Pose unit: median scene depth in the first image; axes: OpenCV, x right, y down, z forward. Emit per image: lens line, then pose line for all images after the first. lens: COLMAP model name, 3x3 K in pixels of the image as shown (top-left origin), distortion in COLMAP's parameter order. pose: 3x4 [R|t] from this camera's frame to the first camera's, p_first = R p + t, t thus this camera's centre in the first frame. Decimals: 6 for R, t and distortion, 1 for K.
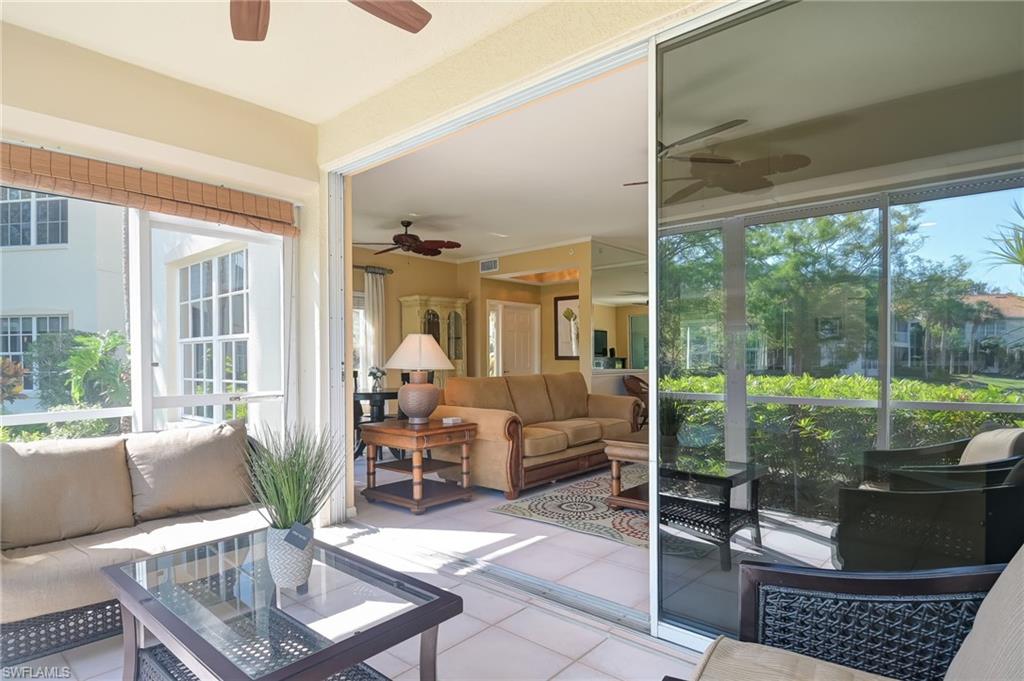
lens RADIAL K [[572.1, 0, 509.0], [0, 572.1, 361.6], [0, 0, 1]] dist [0.015788, -0.022276]
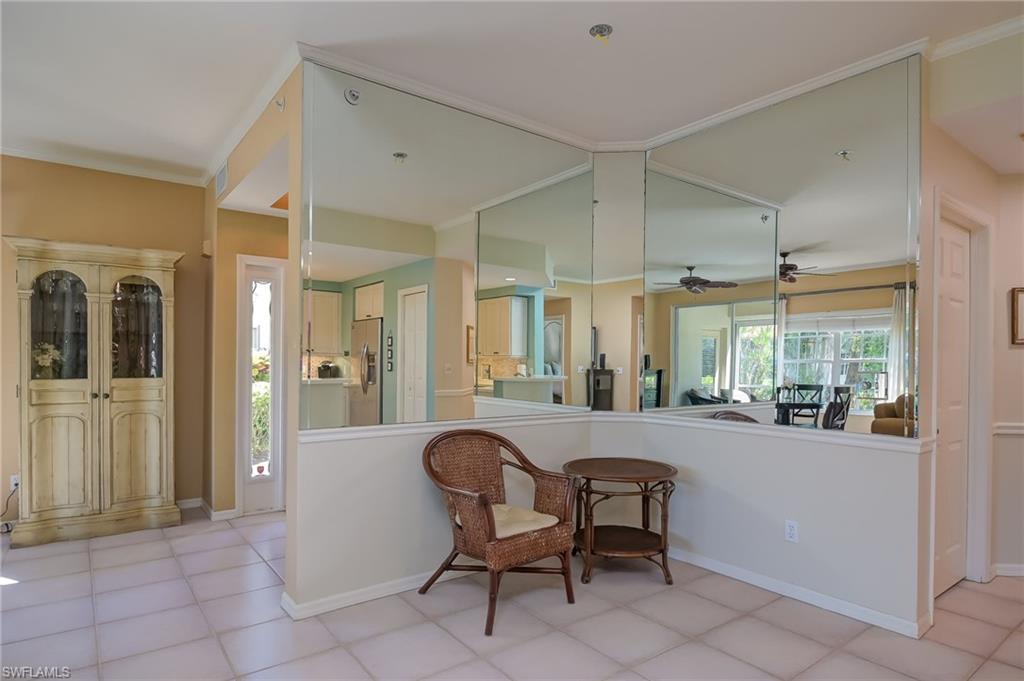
lens RADIAL K [[572.1, 0, 509.0], [0, 572.1, 361.6], [0, 0, 1]] dist [0.015788, -0.022276]
pose [[0.977484, 0.020716, -0.209990, 0.319677], [-0.021251, 0.999774, -0.000294, -0.024843], [0.209936, 0.004750, 0.977704, 0.628707]]
